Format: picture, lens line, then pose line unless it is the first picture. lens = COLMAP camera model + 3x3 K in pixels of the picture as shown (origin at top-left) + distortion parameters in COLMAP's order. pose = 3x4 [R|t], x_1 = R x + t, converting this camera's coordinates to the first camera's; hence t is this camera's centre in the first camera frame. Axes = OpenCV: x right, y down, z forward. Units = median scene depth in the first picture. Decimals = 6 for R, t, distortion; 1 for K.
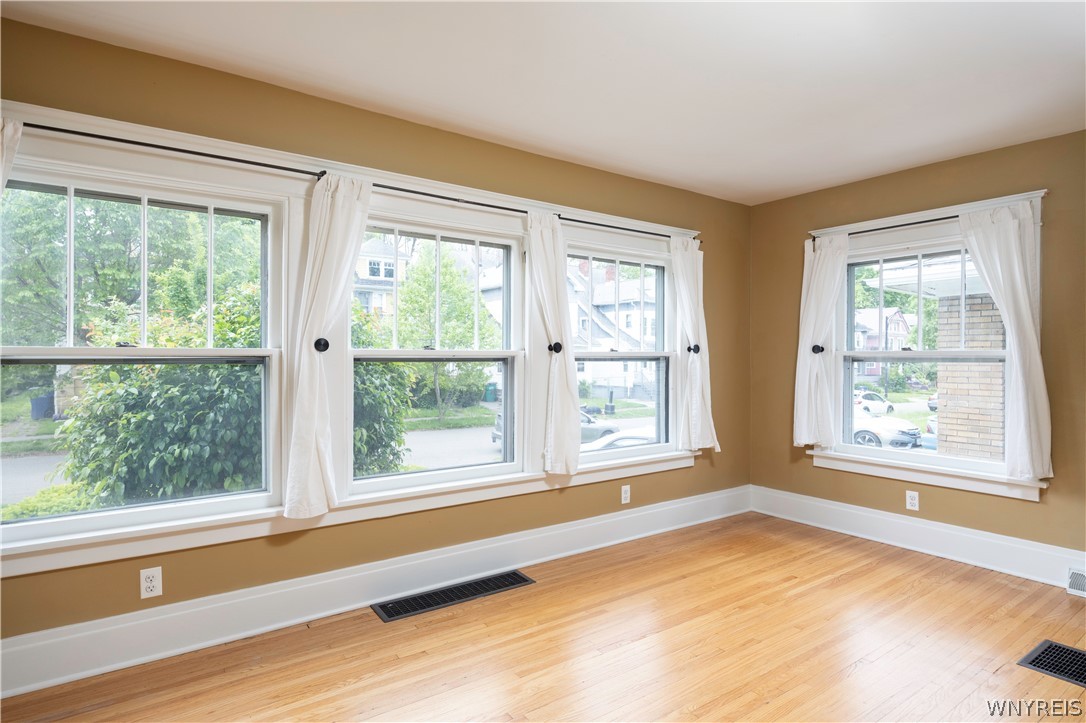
lens RADIAL K [[589.9, 0, 543.3], [0, 589.9, 360.3], [0, 0, 1]] dist [-0.006696, -0.001103]
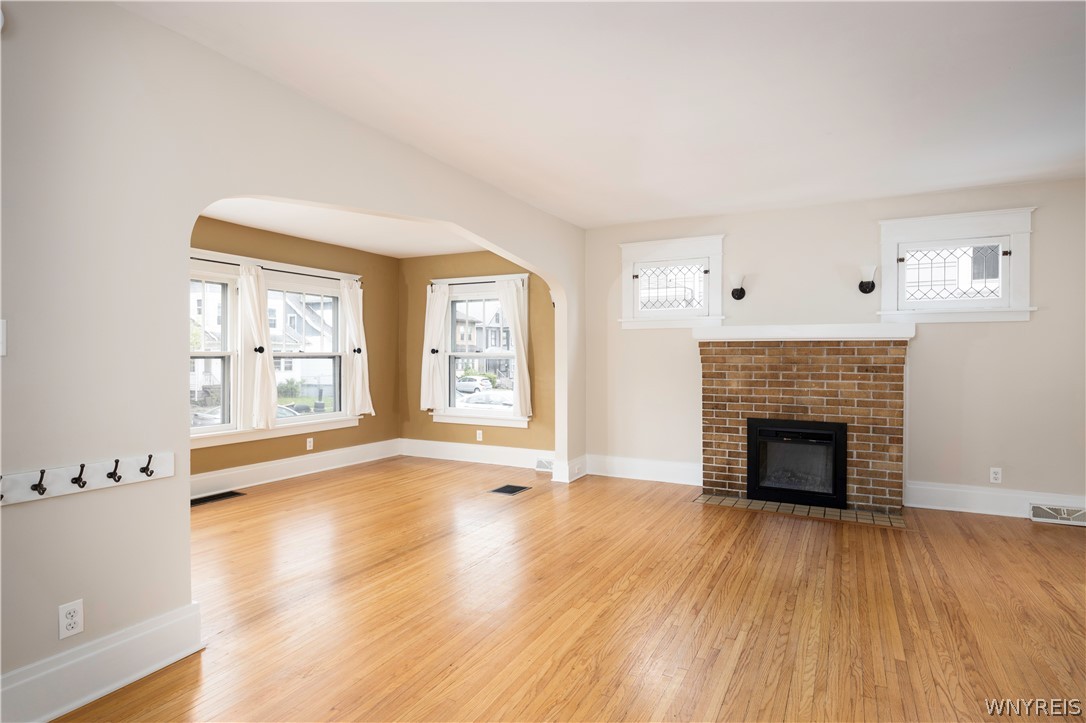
lens RADIAL K [[589.9, 0, 546.4], [0, 589.9, 359.2], [0, 0, 1]] dist [-0.006696, -0.001103]
pose [[0.889674, -0.002141, 0.456592, -0.013800], [0.001652, 0.999998, 0.001472, 0.001870], [-0.456594, -0.000555, 0.889675, -0.631947]]
